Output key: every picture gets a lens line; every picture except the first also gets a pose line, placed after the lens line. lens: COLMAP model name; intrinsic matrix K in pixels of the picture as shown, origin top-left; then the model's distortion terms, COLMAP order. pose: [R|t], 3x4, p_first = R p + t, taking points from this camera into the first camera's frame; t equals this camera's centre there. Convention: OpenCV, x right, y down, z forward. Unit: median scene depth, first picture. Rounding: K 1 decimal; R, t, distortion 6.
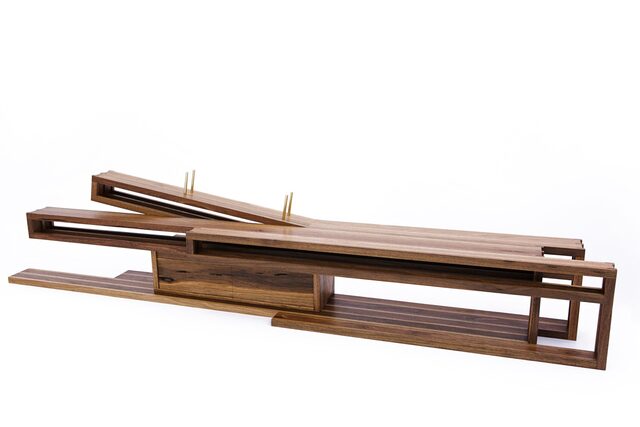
lens RADIAL K [[623.3, 0, 320.0], [0, 623.3, 213.5], [0, 0, 1]] dist [-0.010336, -0.010884]
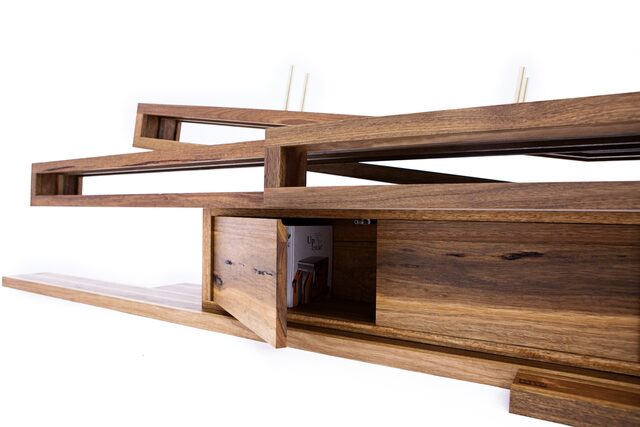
lens RADIAL K [[455.0, 0, 320.0], [0, 455.0, 213.5], [0, 0, 1]] dist [-0.062578, 0.000036]
pose [[0.976319, 0.022429, -0.215170, -0.117564], [-0.073465, 0.969879, -0.232243, 0.139321], [0.203480, 0.242551, 0.948559, 0.732719]]
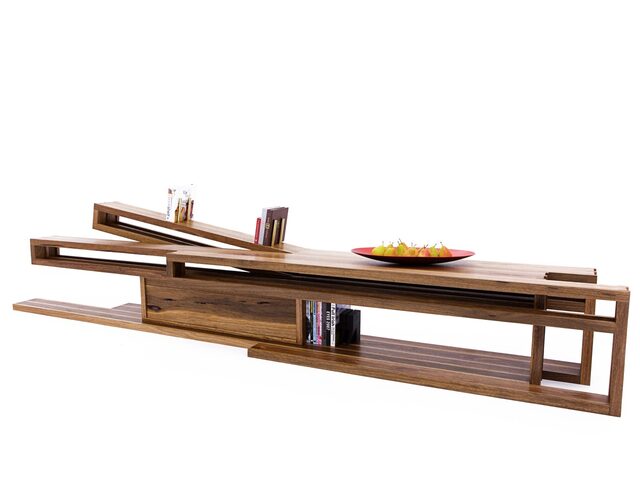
lens RADIAL K [[577.3, 0, 320.0], [0, 577.3, 240.0], [0, 0, 1]] dist [-0.038840, 0.005584]
pose [[0.992340, 0.021433, -0.121664, 0.122523], [-0.033959, 0.994222, -0.101834, 0.088684], [0.118778, 0.105185, 0.987334, 0.148760]]
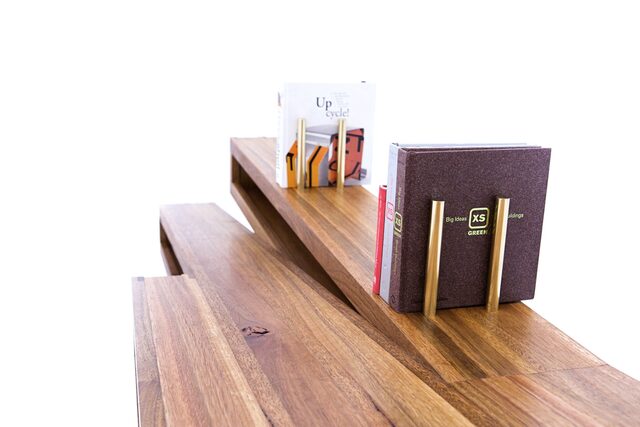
lens RADIAL K [[715.5, 0, 320.0], [0, 715.5, 213.5], [0, 0, 1]] dist [0.003537, 0.001415]
pose [[0.569763, 0.101192, -0.815555, 0.117331], [-0.195056, 0.980684, -0.014589, -0.013508], [0.798325, 0.167392, 0.578496, 0.841833]]
